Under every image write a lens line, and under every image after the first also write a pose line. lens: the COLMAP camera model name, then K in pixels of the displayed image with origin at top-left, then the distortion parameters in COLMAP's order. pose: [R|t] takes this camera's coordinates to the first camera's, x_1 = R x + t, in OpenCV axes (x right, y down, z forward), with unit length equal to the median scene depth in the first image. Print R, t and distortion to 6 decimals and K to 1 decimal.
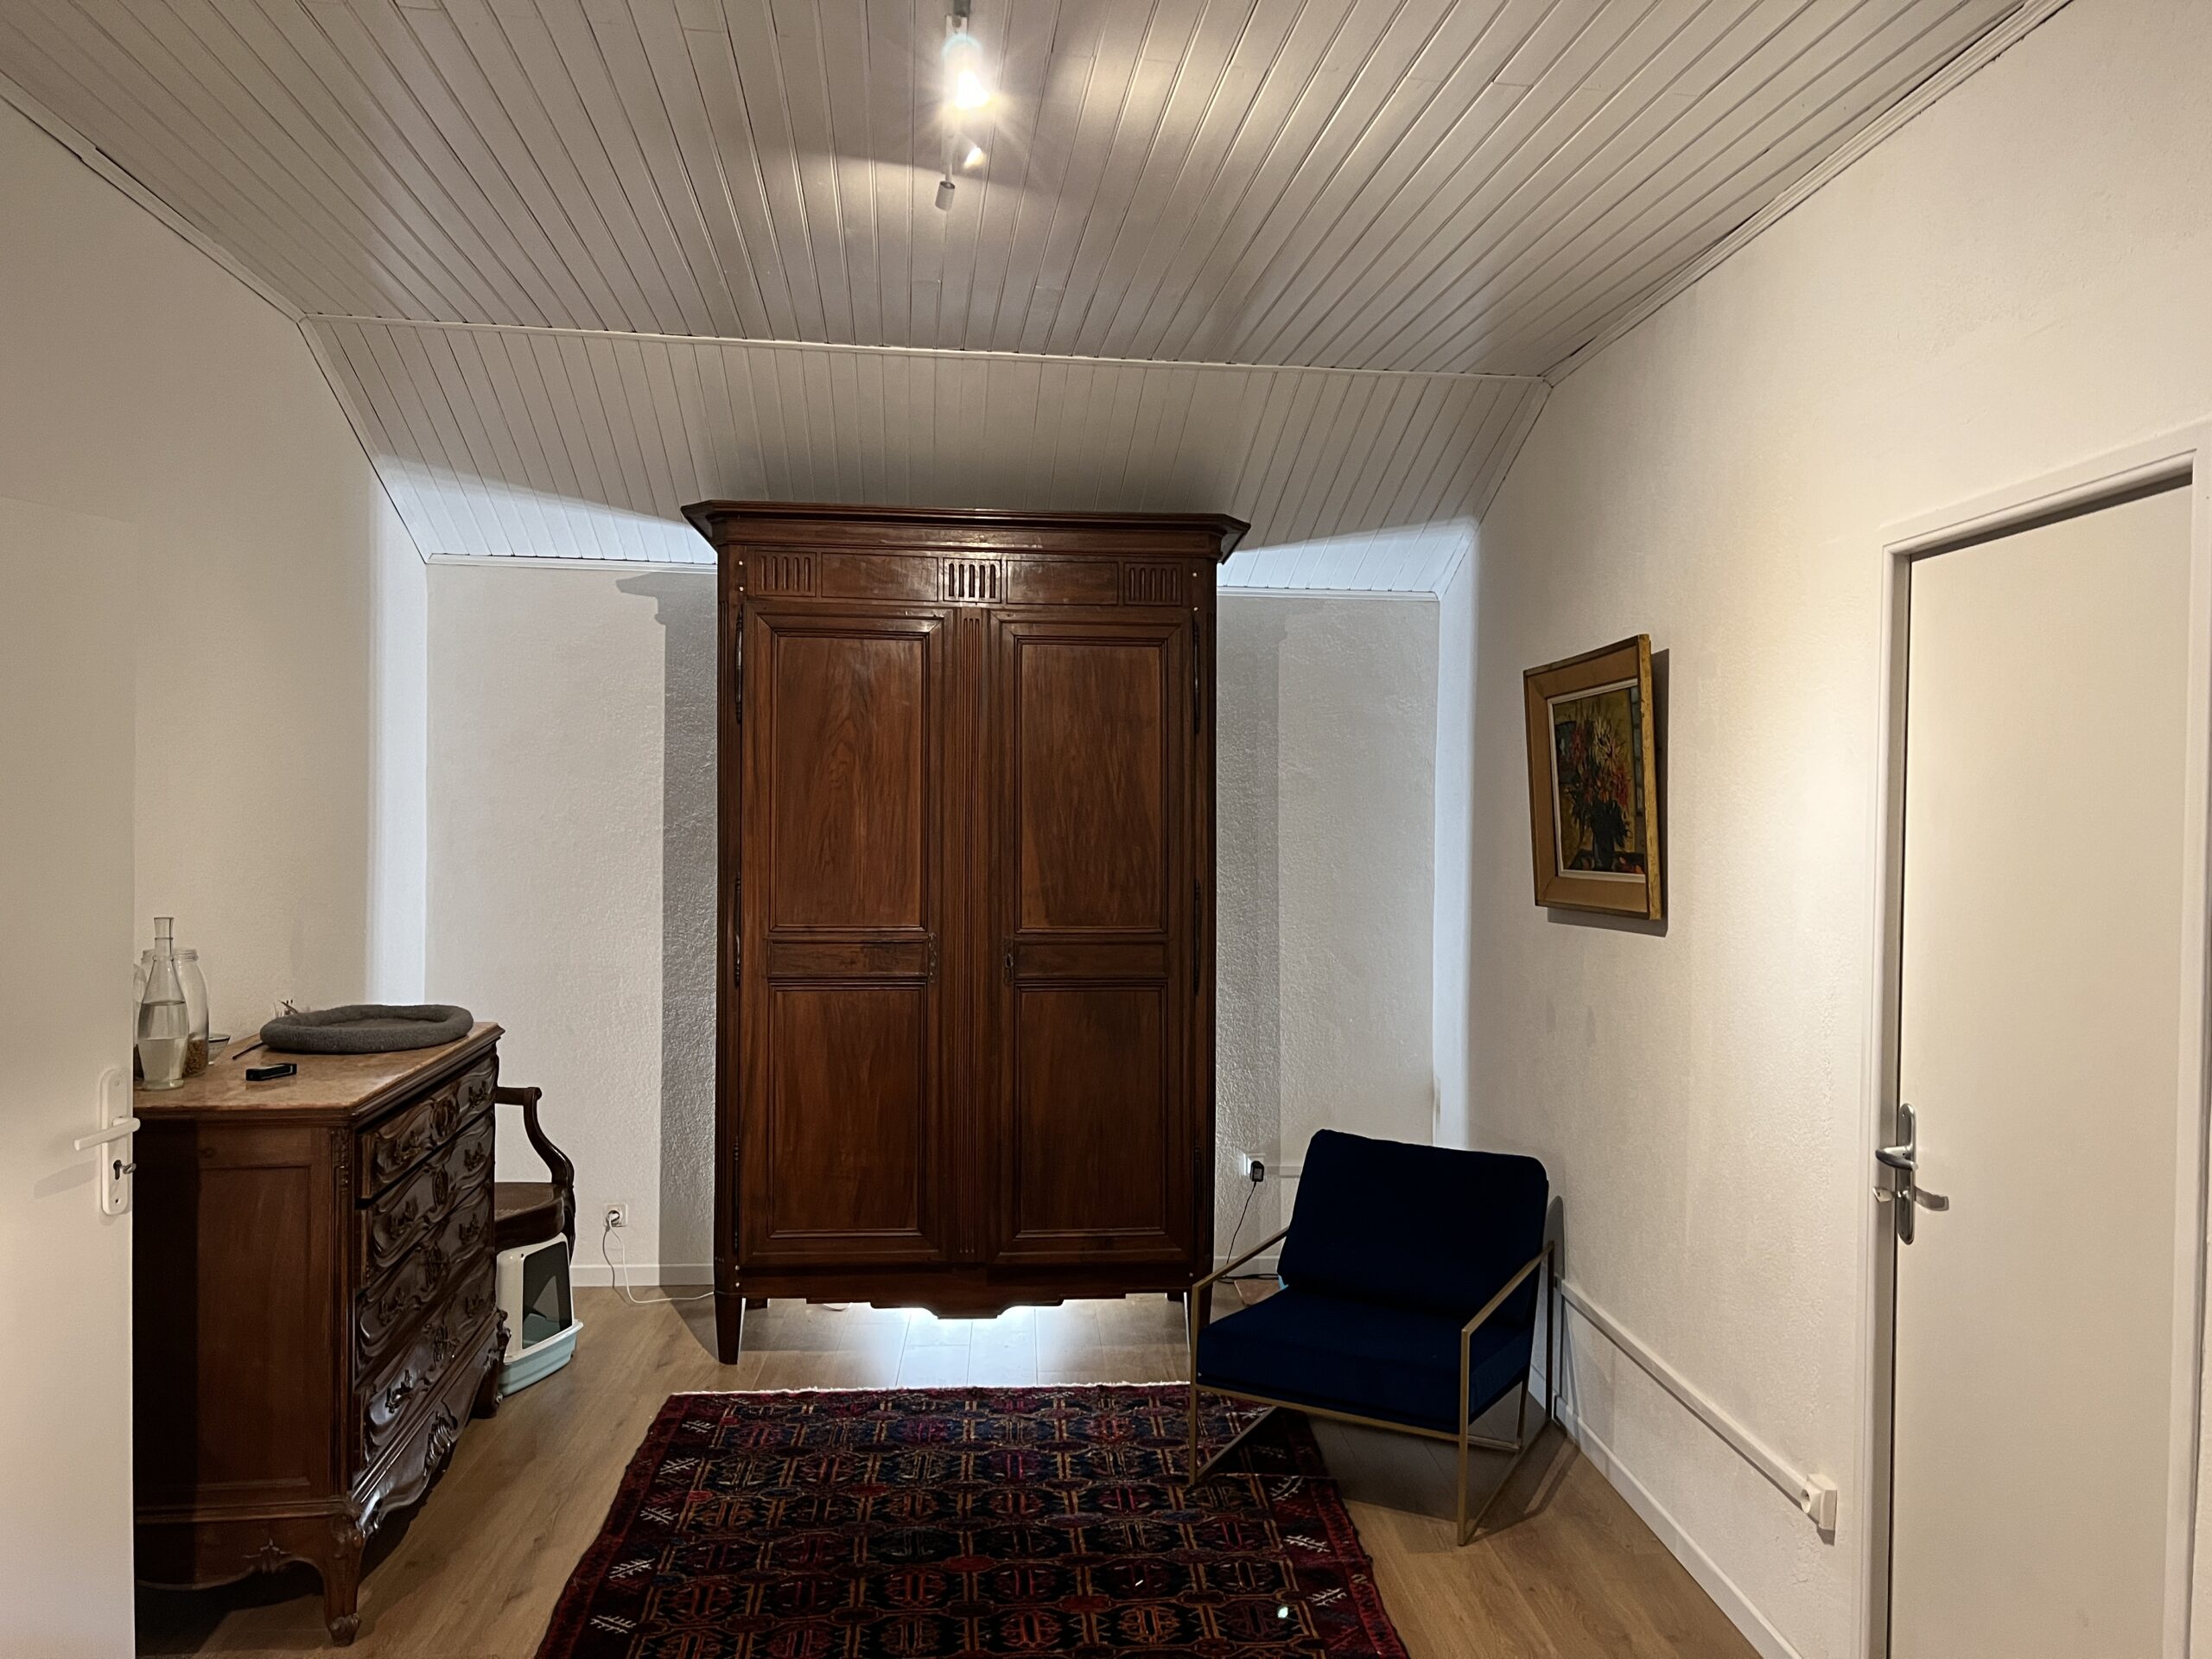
lens RADIAL K [[1602.7, 0, 1106.0], [0, 1602.7, 829.5], [0, 0, 1]] dist [0.001741, 0.000279]
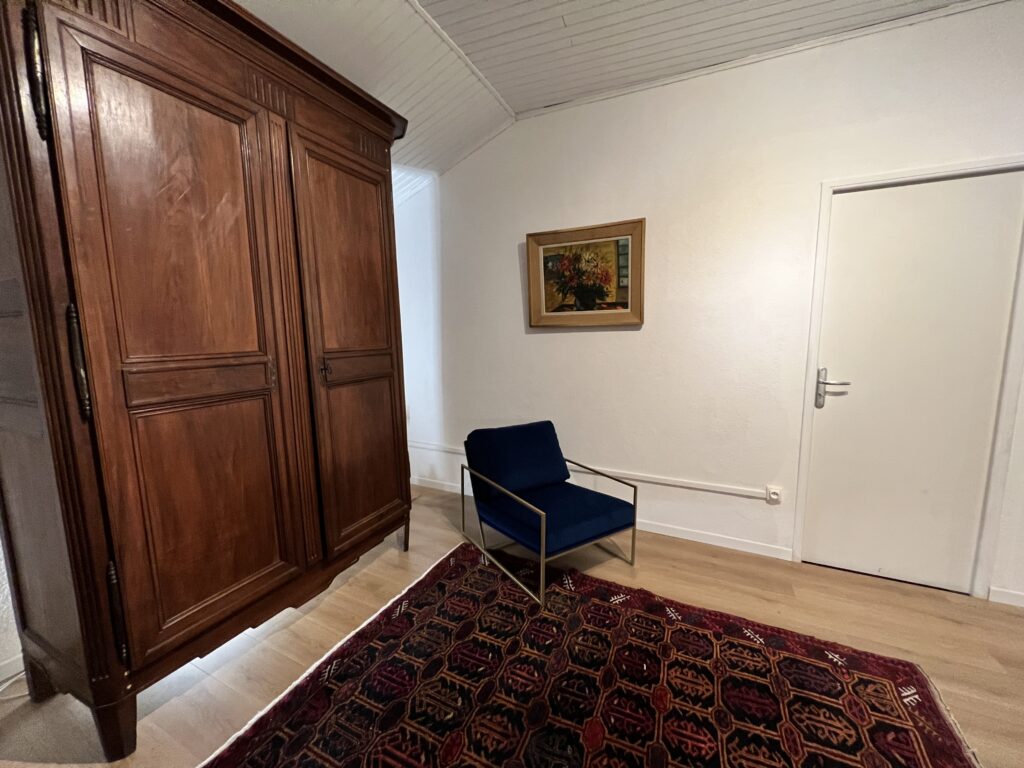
lens RADIAL K [[407.2, 0, 512.0], [0, 407.2, 384.0], [0, 0, 1]] dist [-0.002710, 0.000194]
pose [[0.510161, -0.125680, 0.850847, -0.348503], [0.023141, 0.990914, 0.132494, 0.053136], [-0.859767, -0.047903, 0.508434, 0.729737]]
